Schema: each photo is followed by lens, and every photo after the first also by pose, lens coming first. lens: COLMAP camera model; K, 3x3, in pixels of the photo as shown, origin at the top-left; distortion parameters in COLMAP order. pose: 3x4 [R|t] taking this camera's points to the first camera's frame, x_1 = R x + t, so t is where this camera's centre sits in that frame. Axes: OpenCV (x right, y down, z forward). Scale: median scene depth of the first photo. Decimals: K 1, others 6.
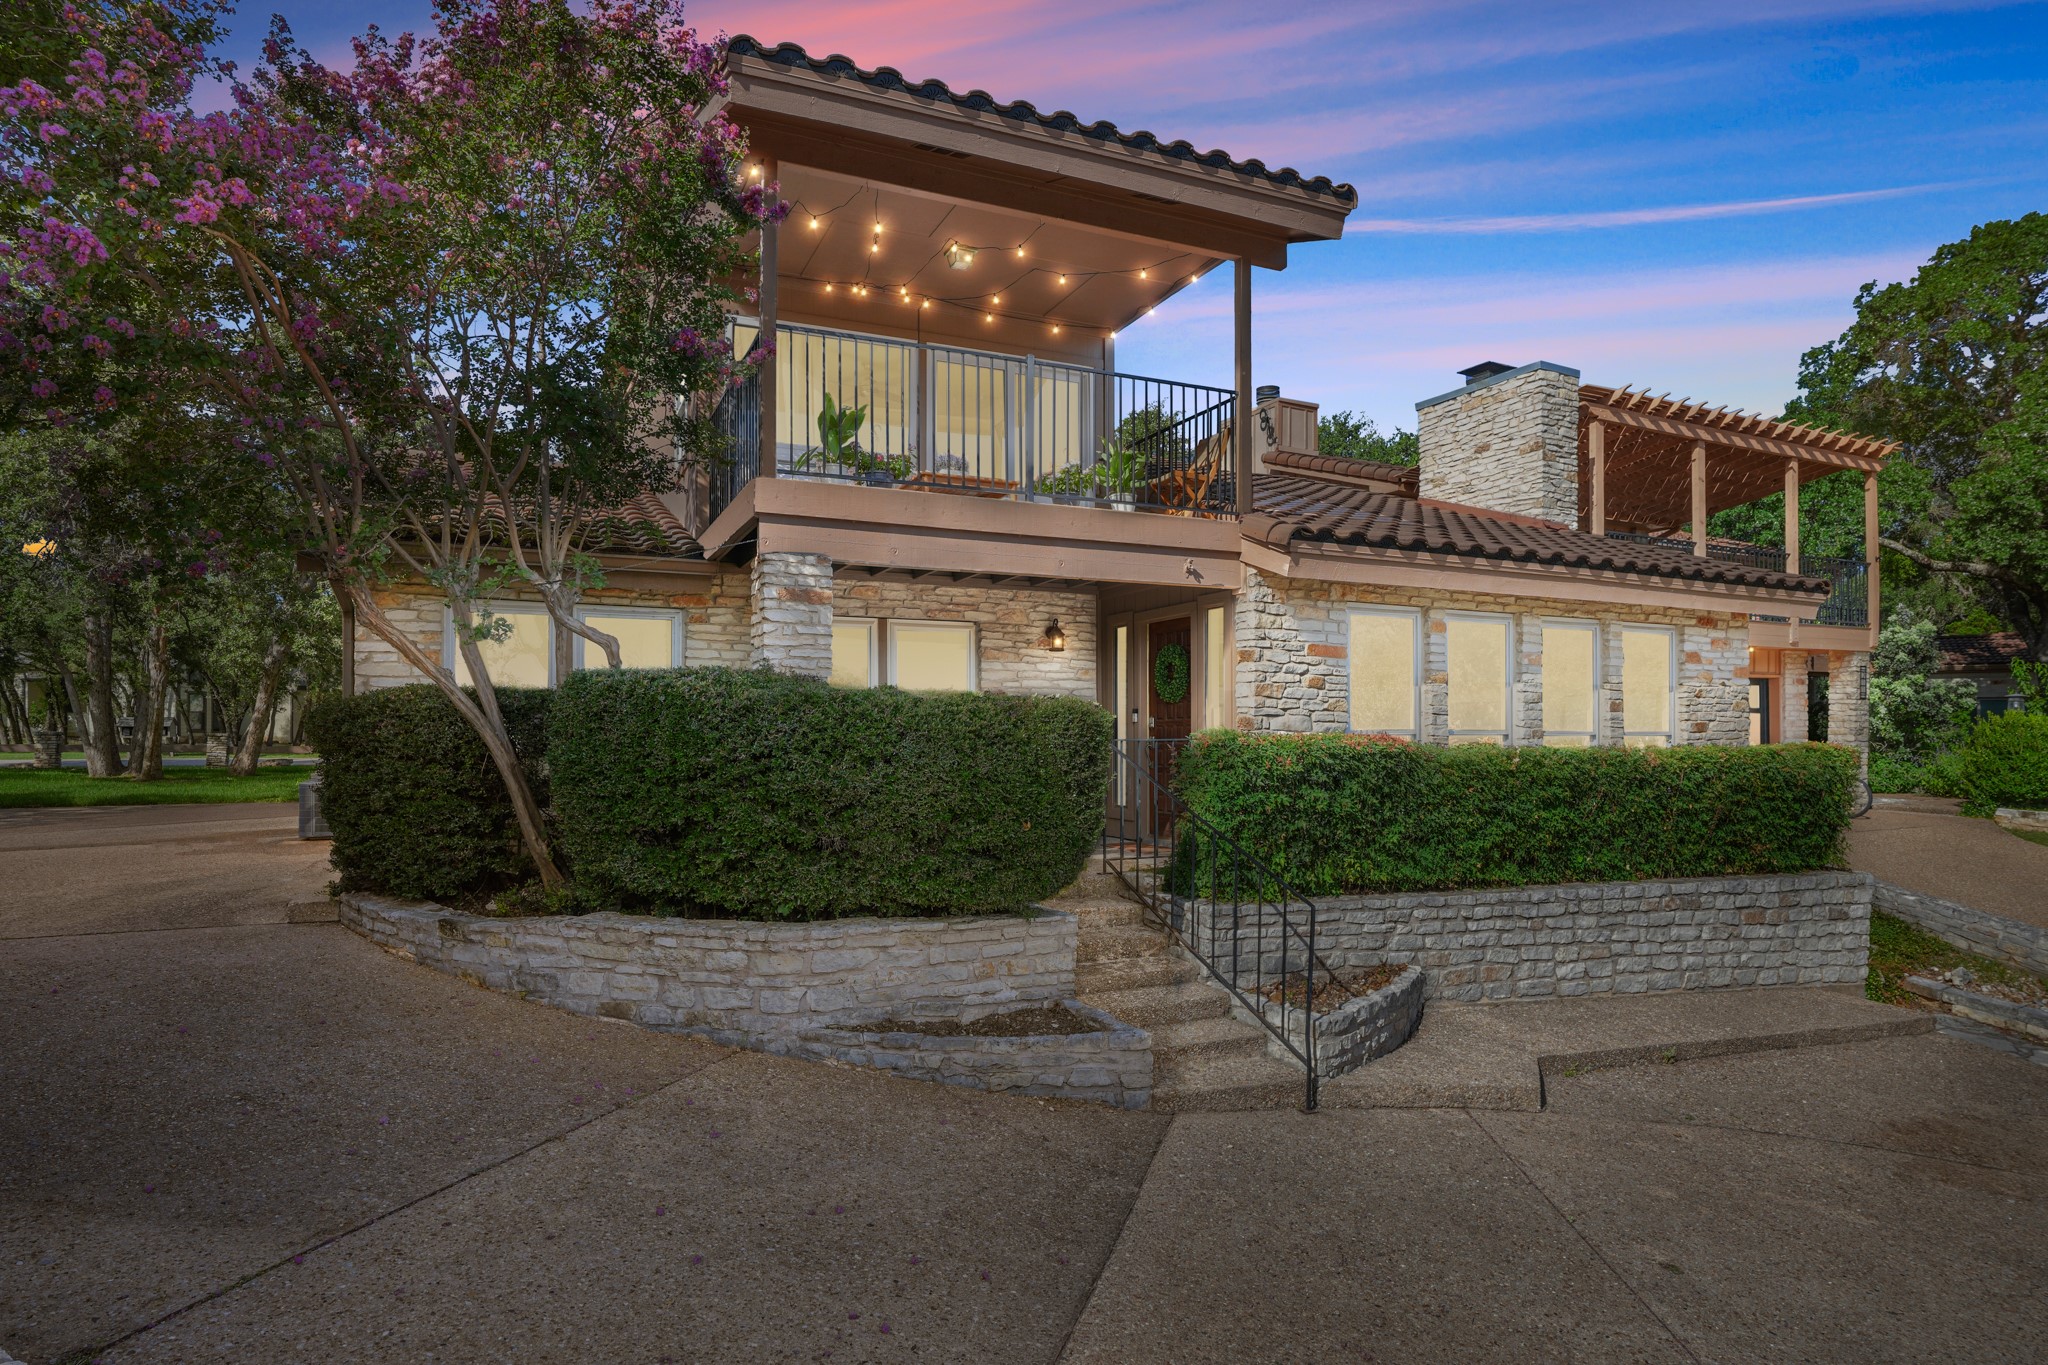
lens RADIAL K [[1117.7, 0, 1023.7], [0, 1117.7, 695.8], [0, 0, 1]] dist [-0.023482, 0.000005]
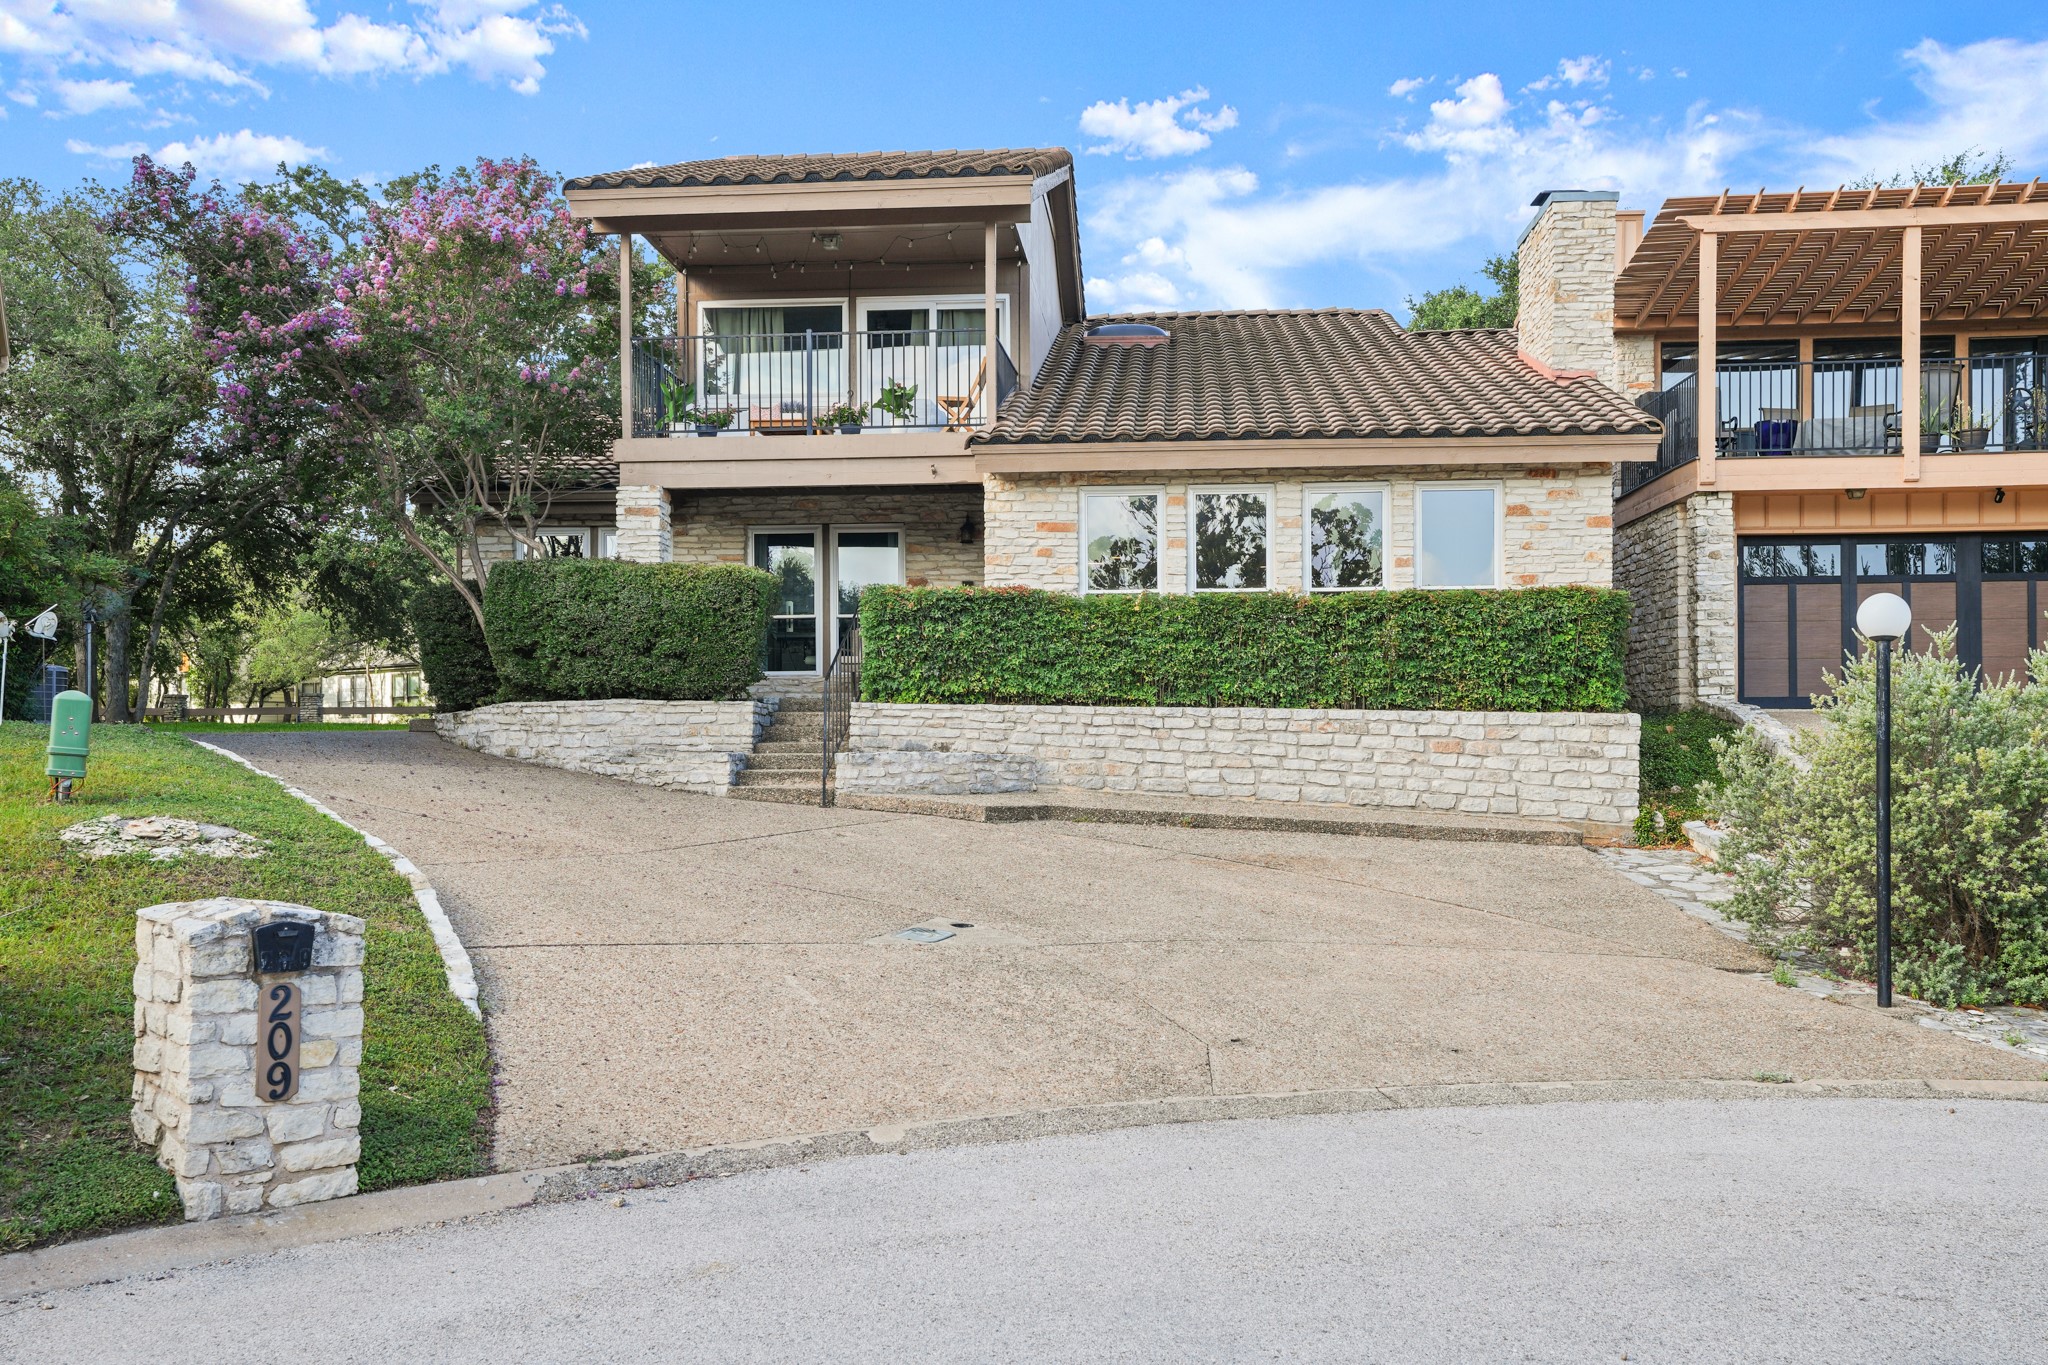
lens RADIAL K [[2023.5, 0, 1023.3], [0, 2023.5, 687.6], [0, 0, 1]] dist [0.037981, 0.000000]
pose [[0.872669, -0.024223, -0.487711, 1.457144], [0.023121, 0.999698, -0.008280, 0.171351], [0.487764, -0.004050, 0.872966, -1.076792]]
